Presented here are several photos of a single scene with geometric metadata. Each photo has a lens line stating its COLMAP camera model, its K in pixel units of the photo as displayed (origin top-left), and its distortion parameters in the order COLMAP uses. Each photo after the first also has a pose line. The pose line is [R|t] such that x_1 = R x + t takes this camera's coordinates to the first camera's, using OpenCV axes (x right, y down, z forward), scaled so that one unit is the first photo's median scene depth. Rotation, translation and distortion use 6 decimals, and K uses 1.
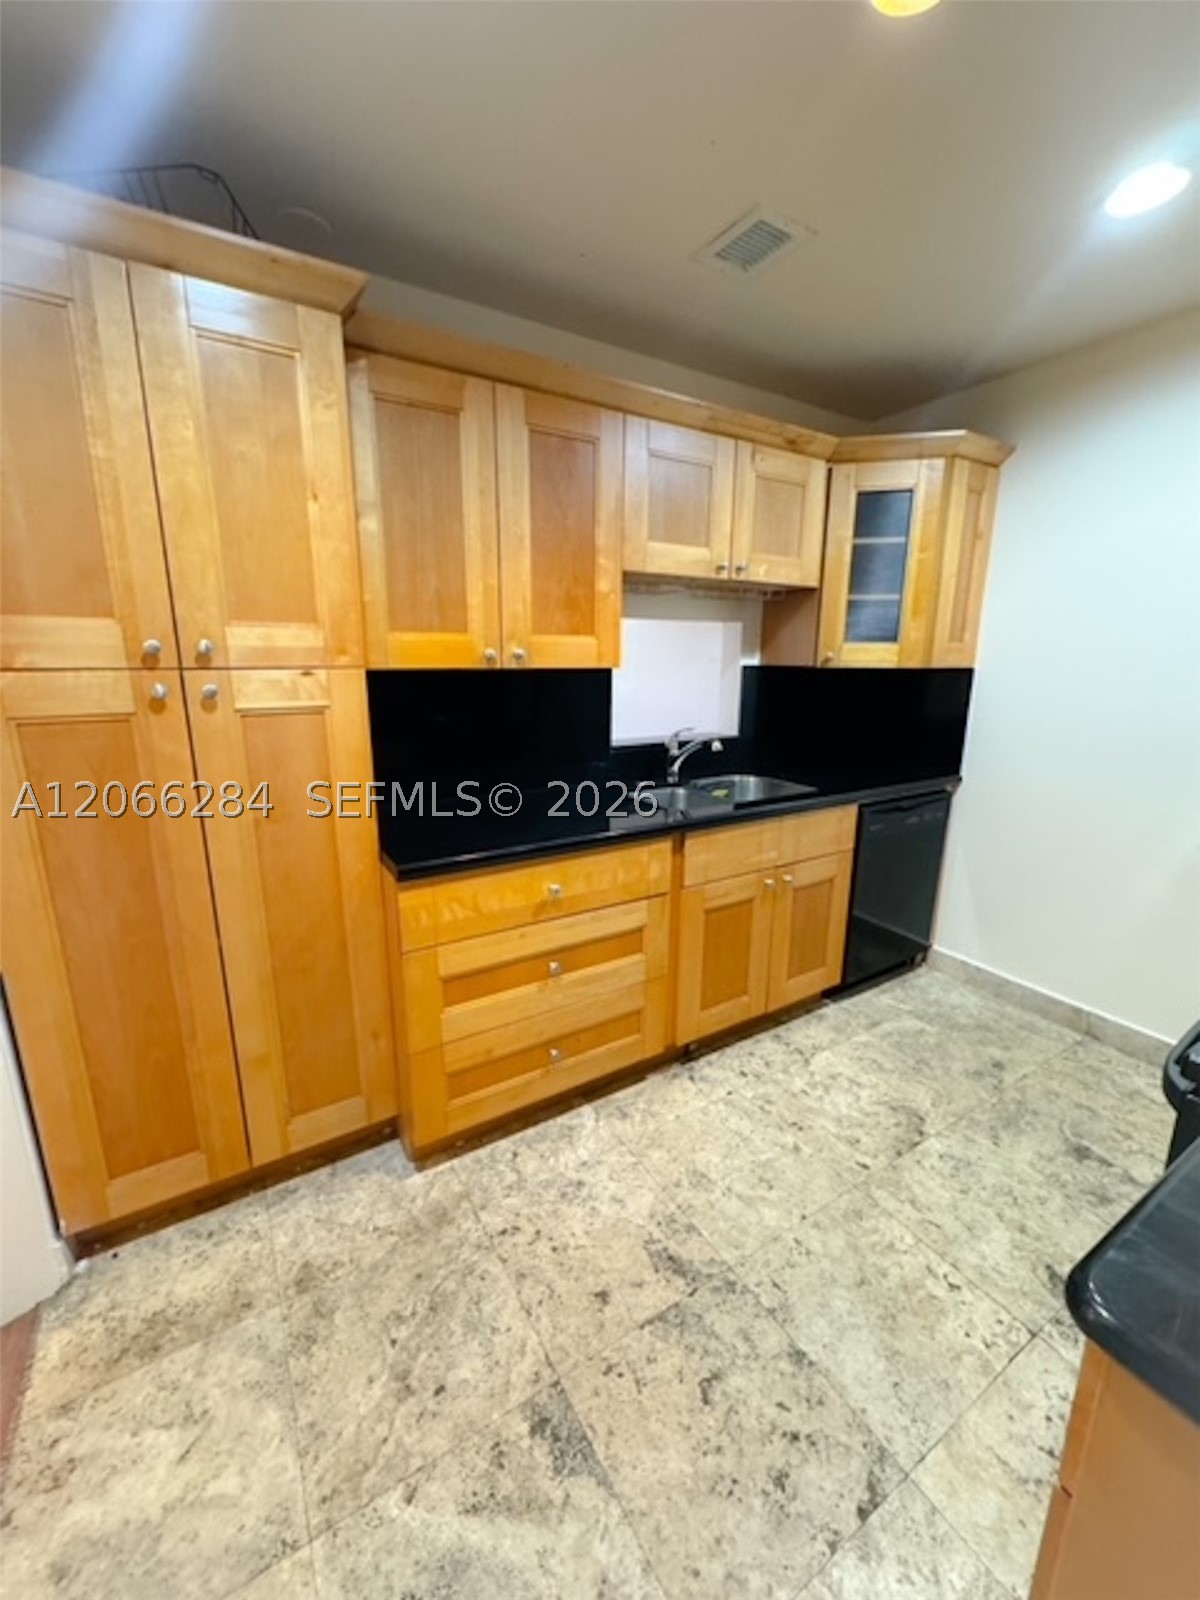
lens RADIAL K [[638.1, 0, 601.8], [0, 638.1, 798.7], [0, 0, 1]] dist [0.002139, 0.000450]
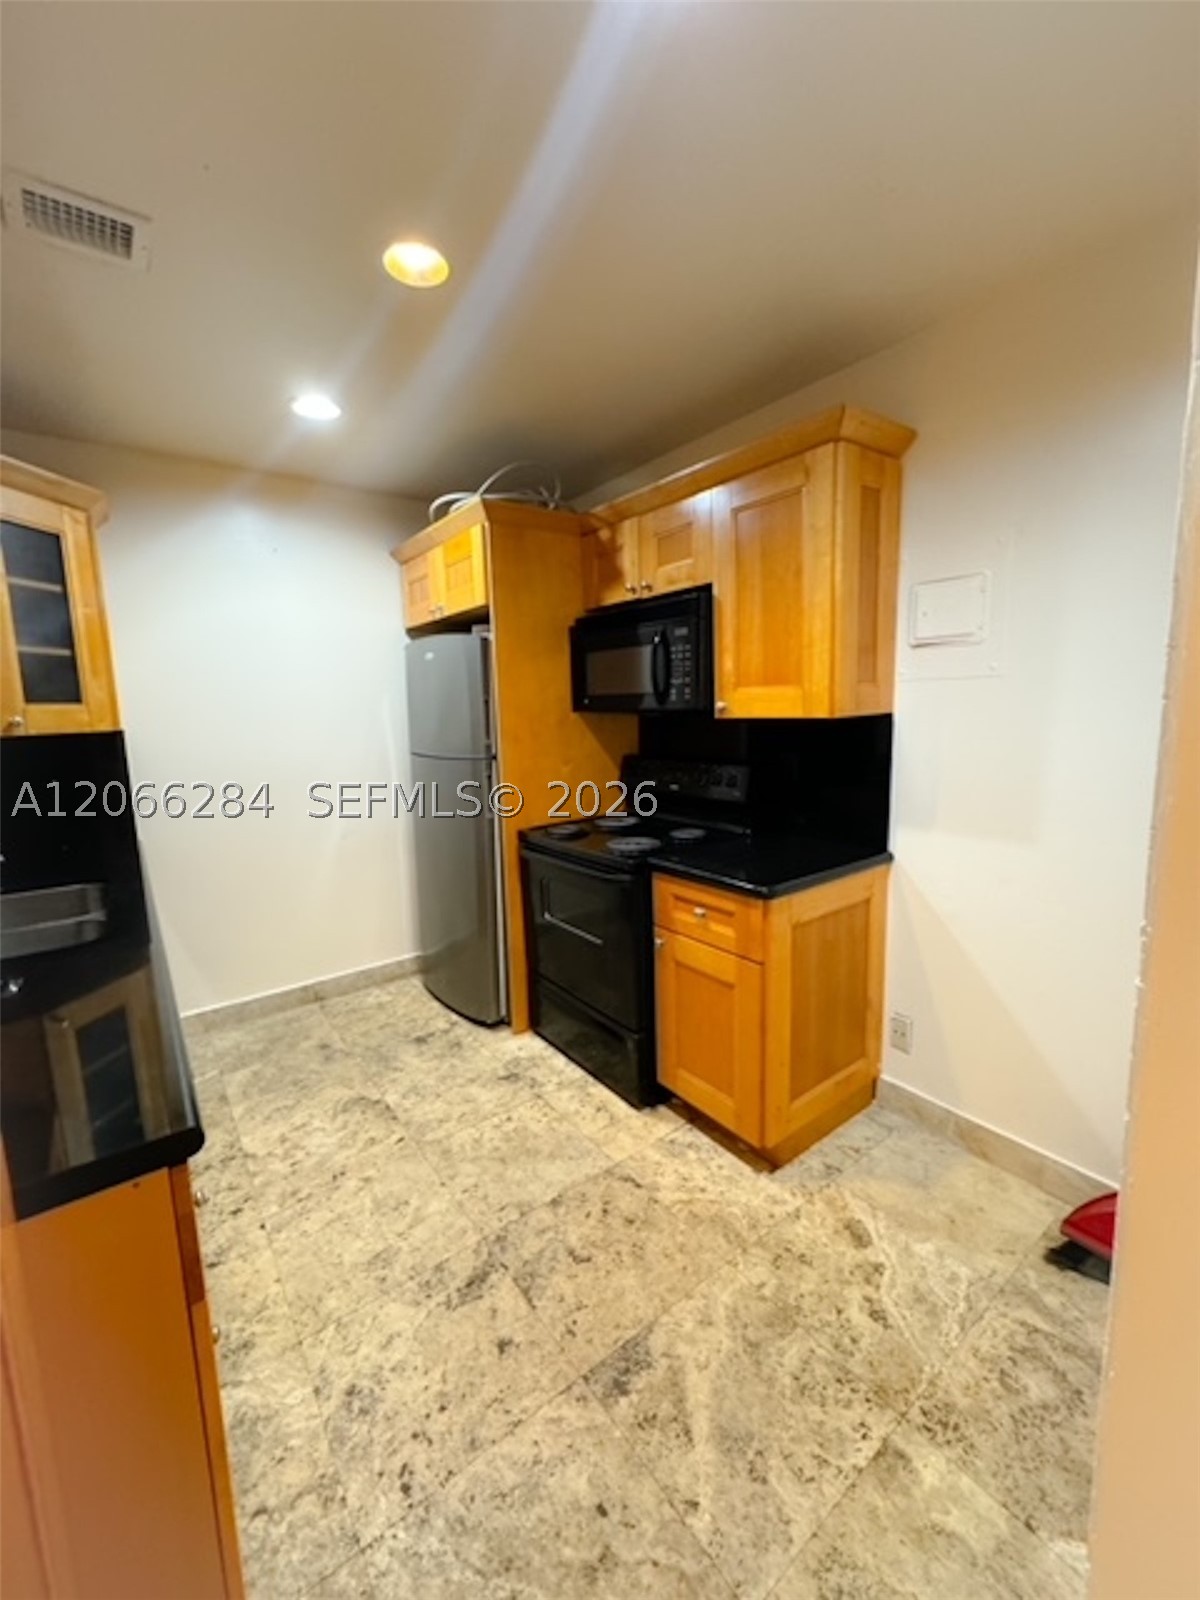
lens RADIAL K [[638.1, 0, 603.3], [0, 638.1, 798.3], [0, 0, 1]] dist [0.002139, 0.000450]
pose [[-0.090633, -0.145084, 0.985260, -0.846650], [0.246333, 0.955323, 0.163335, -0.150473], [-0.964938, 0.257506, -0.050845, 0.668803]]
